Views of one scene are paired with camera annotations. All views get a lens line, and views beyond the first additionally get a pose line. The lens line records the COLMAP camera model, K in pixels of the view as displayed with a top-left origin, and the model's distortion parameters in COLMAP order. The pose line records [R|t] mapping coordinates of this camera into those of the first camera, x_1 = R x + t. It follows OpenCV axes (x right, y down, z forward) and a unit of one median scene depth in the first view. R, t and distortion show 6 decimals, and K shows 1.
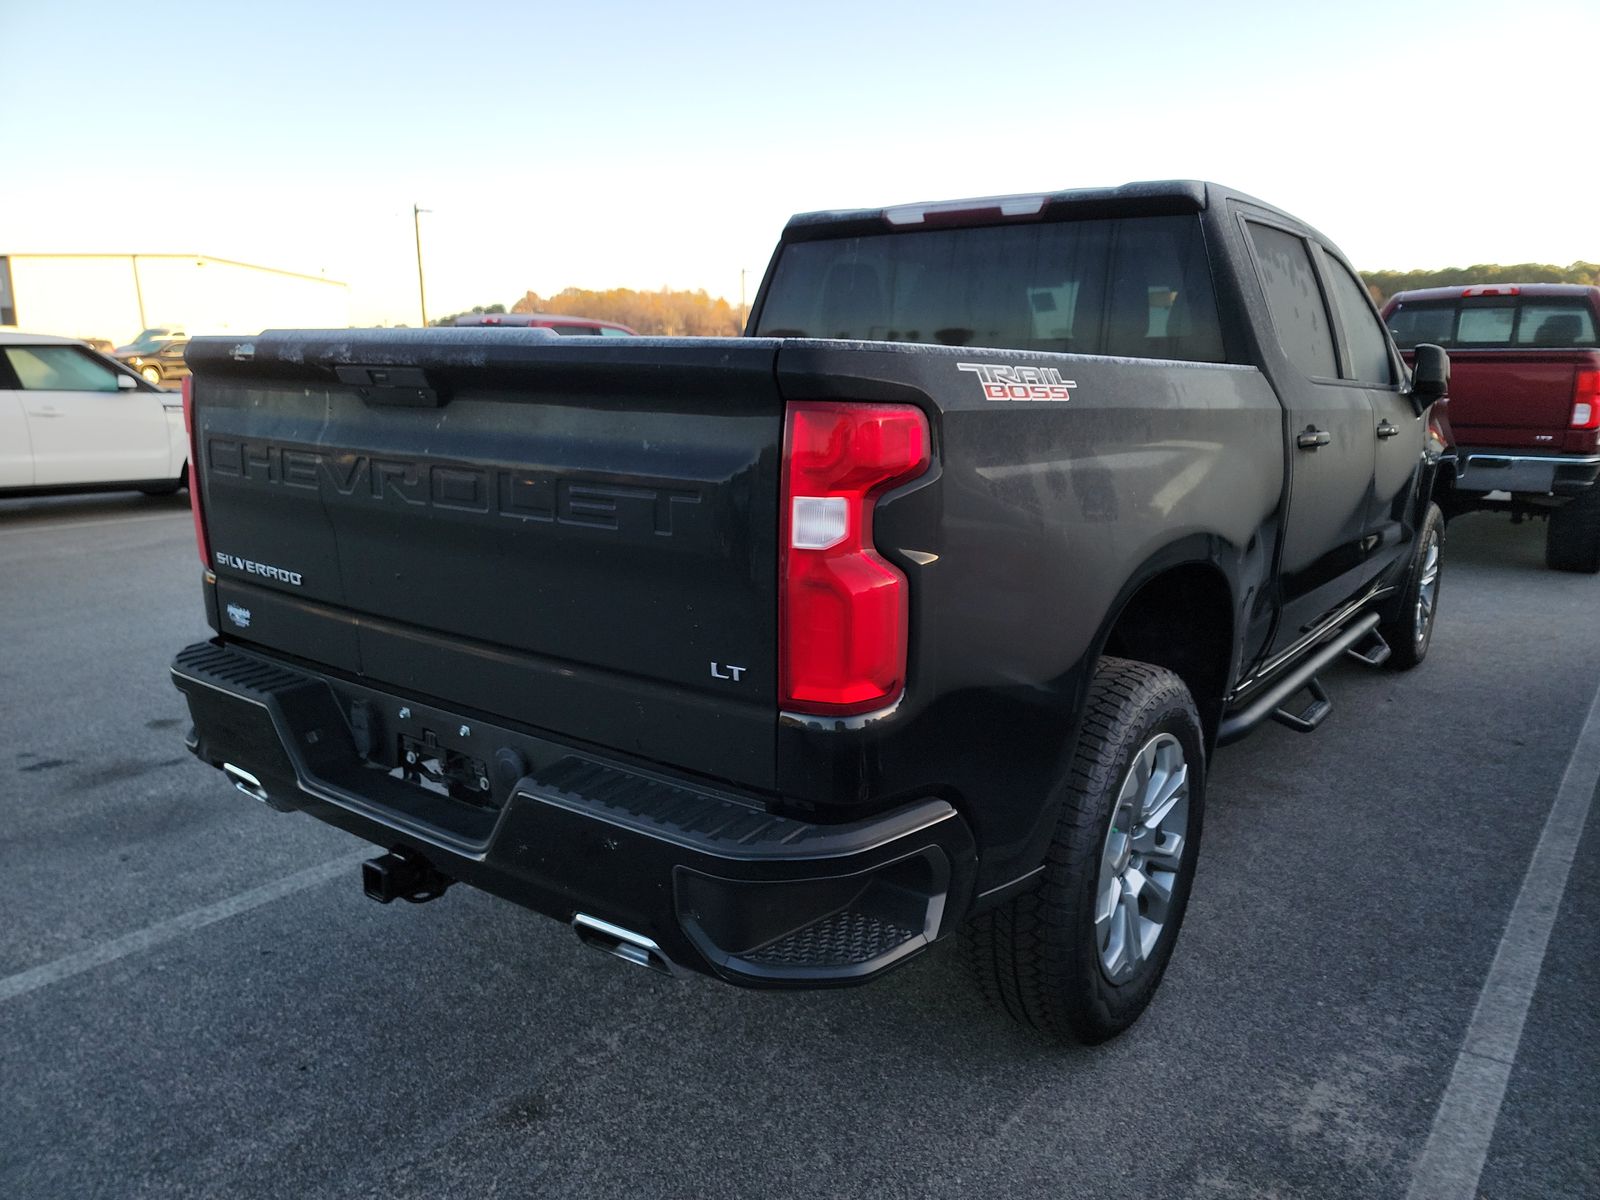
lens RADIAL K [[1120.0, 0, 796.9], [0, 1120.0, 597.2], [0, 0, 1]] dist [0.070494, -0.057481]
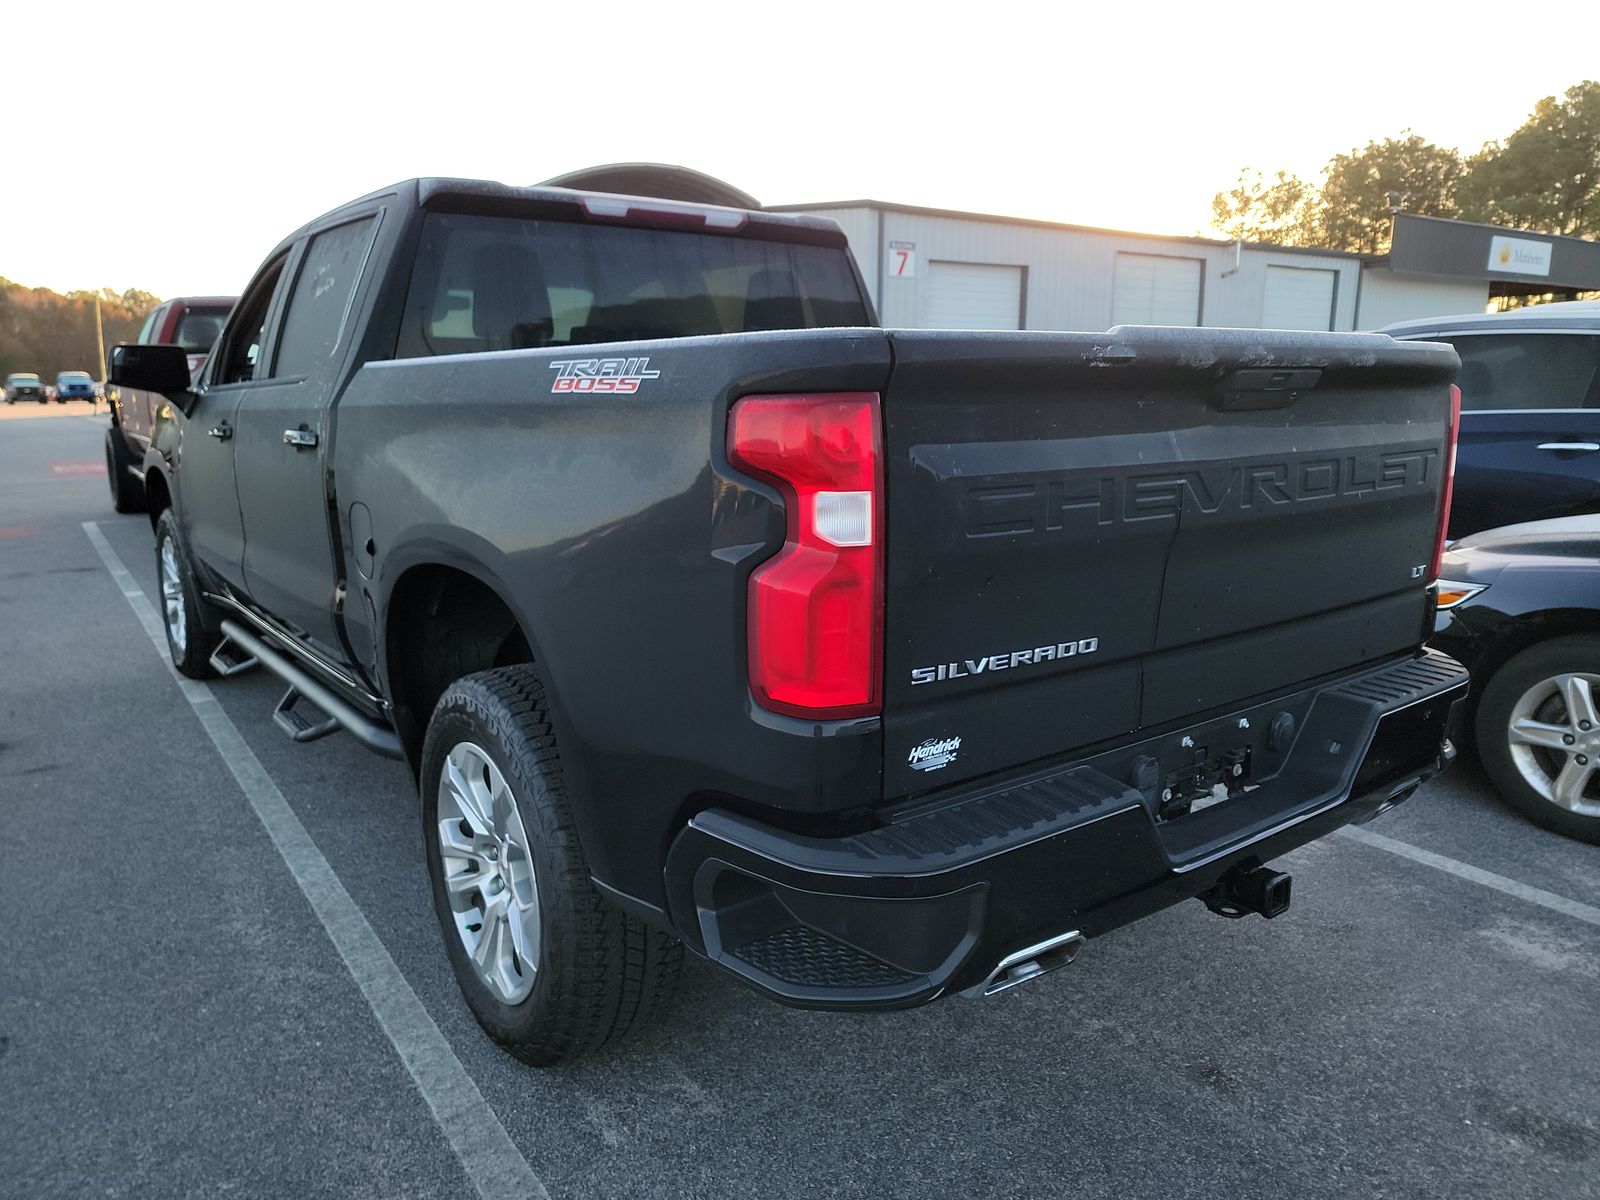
lens RADIAL K [[1120.0, 0, 796.9], [0, 1120.0, 597.2], [0, 0, 1]] dist [0.070494, -0.057481]
pose [[0.277047, -0.196406, 0.940569, -1.123520], [0.199348, 0.969336, 0.143694, -0.184343], [-0.939950, 0.147690, 0.307705, 0.873560]]
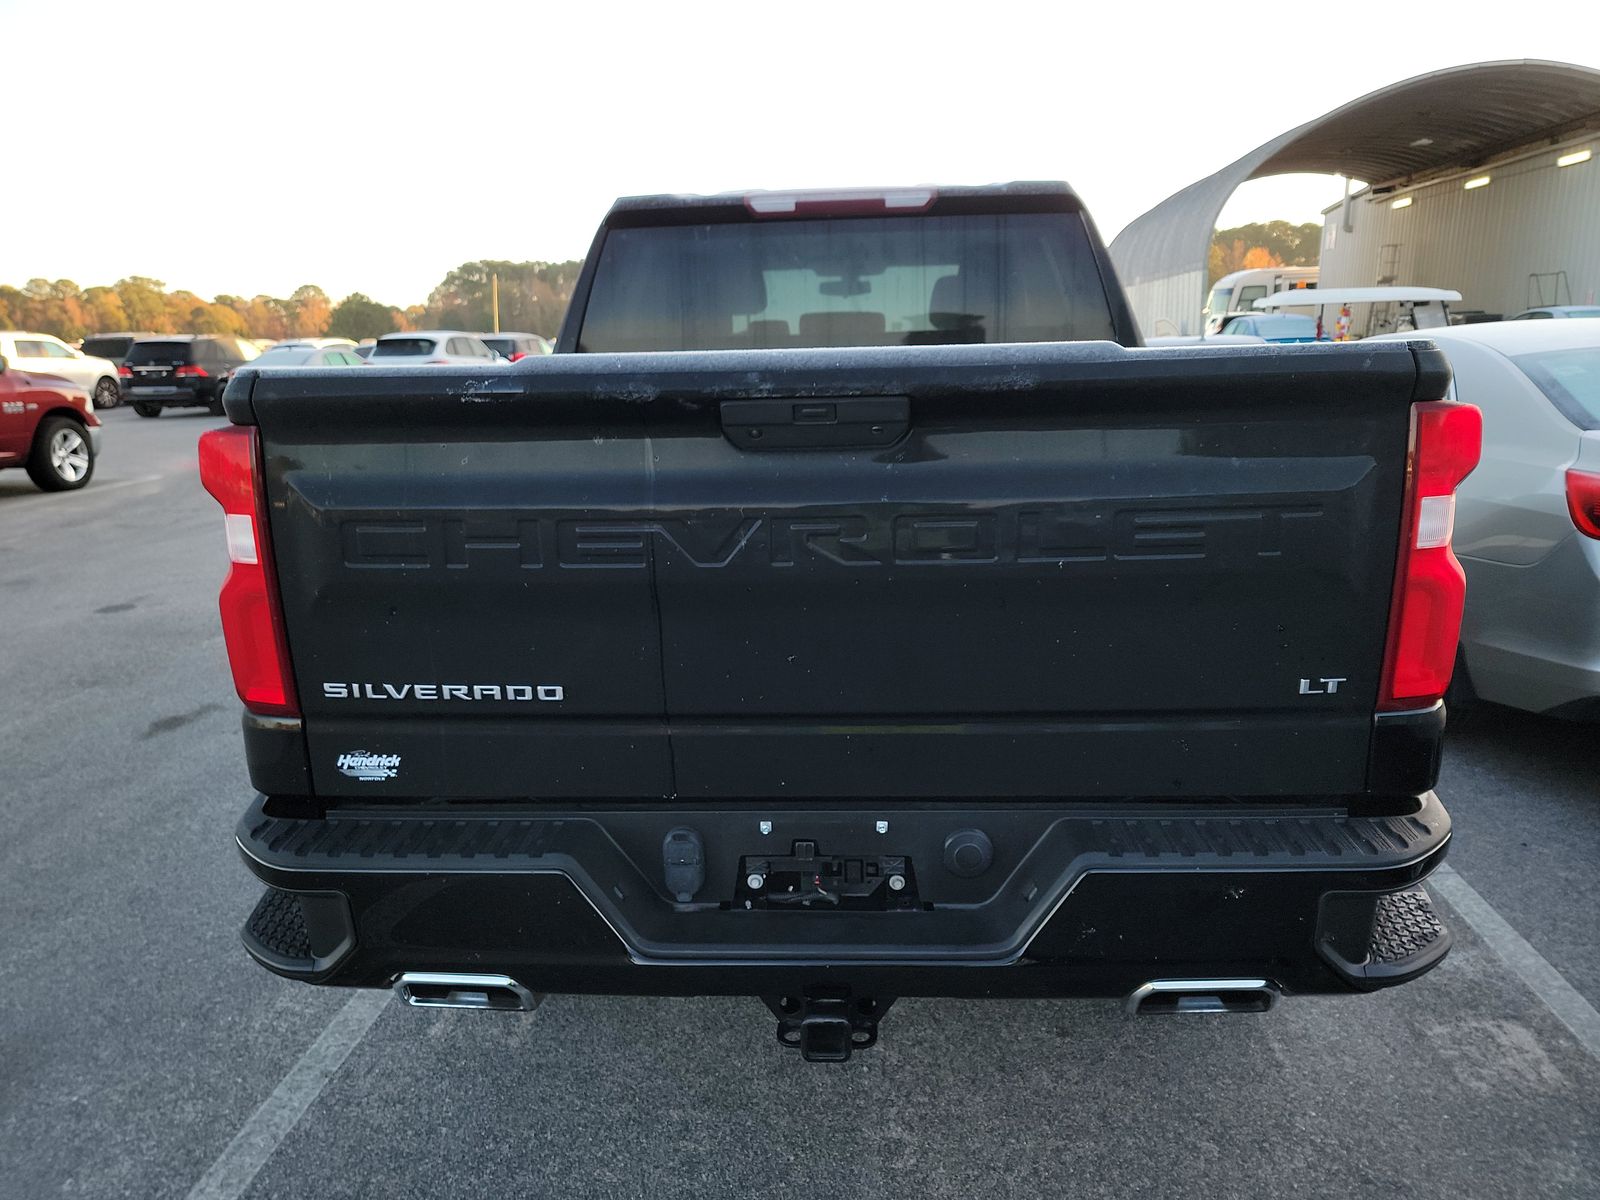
lens RADIAL K [[1120.0, 0, 796.9], [0, 1120.0, 597.2], [0, 0, 1]] dist [0.070494, -0.057481]
pose [[0.832067, -0.157384, 0.531879, -0.633980], [0.148044, 0.987129, 0.060494, -0.090640], [-0.534554, 0.028406, 0.844657, 0.272116]]
